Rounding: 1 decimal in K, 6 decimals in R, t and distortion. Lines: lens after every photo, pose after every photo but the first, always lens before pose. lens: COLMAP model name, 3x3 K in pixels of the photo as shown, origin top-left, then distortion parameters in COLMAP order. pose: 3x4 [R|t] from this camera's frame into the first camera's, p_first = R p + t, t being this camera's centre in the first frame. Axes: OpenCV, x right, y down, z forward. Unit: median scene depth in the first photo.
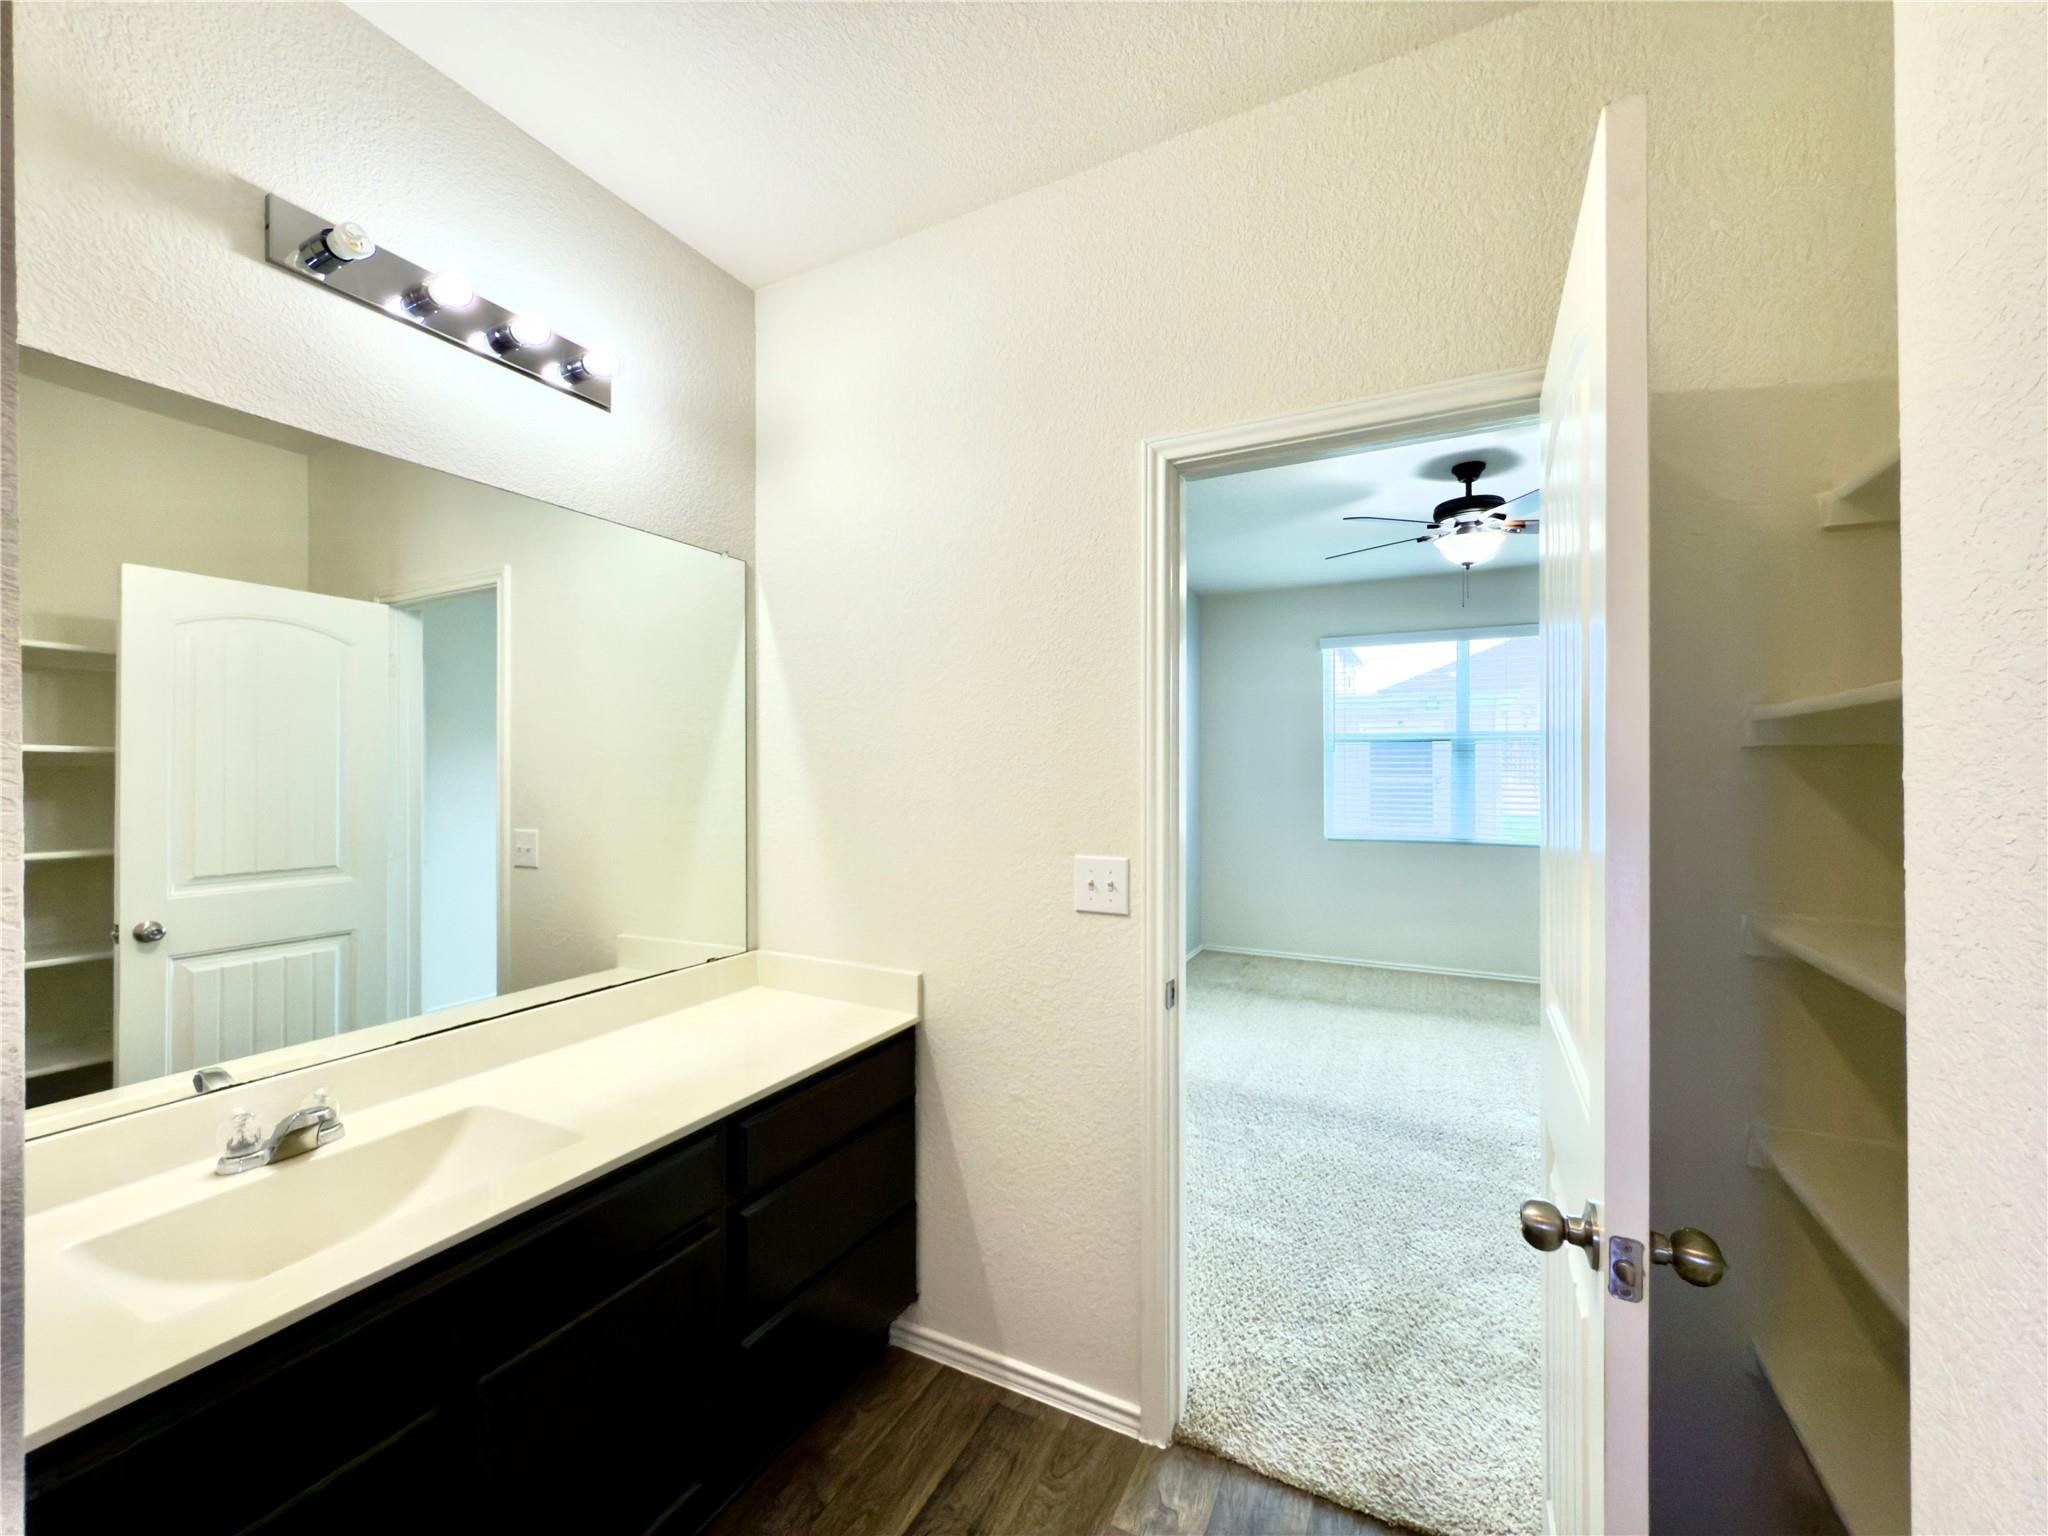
lens RADIAL K [[822.3, 0, 1023.9], [0, 822.3, 770.8], [0, 0, 1]] dist [0.001448, 0.000077]
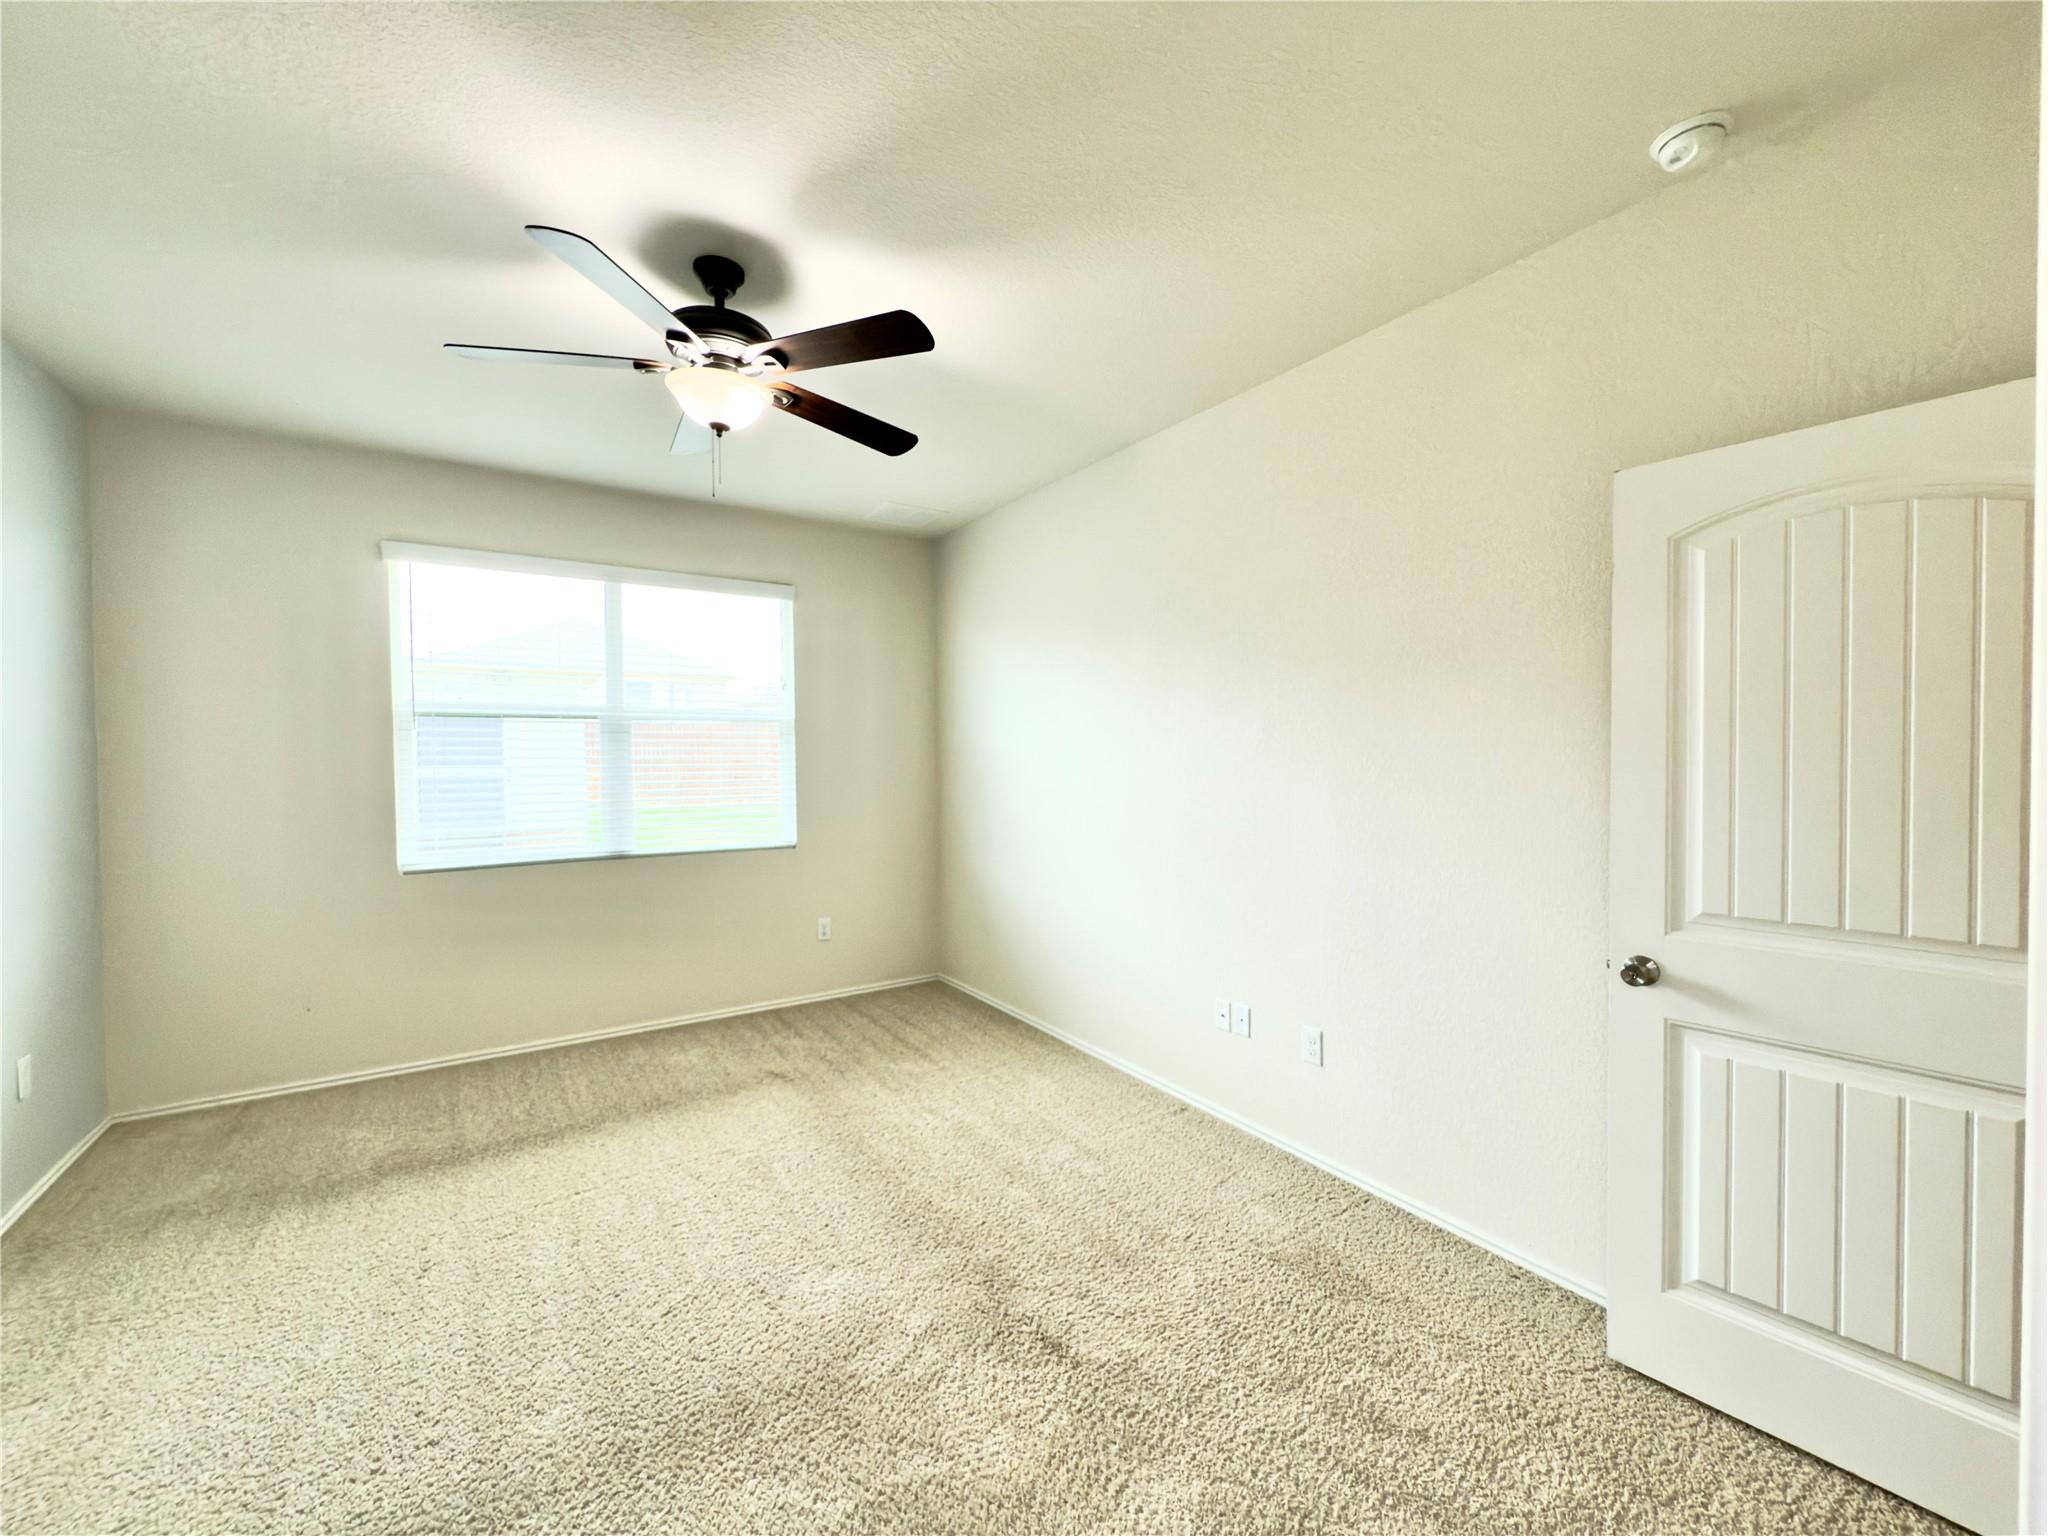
lens RADIAL K [[822.3, 0, 1029.6], [0, 822.3, 778.1], [0, 0, 1]] dist [0.001448, 0.000077]
pose [[0.490545, -0.021865, 0.871141, 0.079071], [0.002492, 0.999716, 0.023689, -0.000491], [-0.871412, -0.009450, 0.490461, 0.357018]]
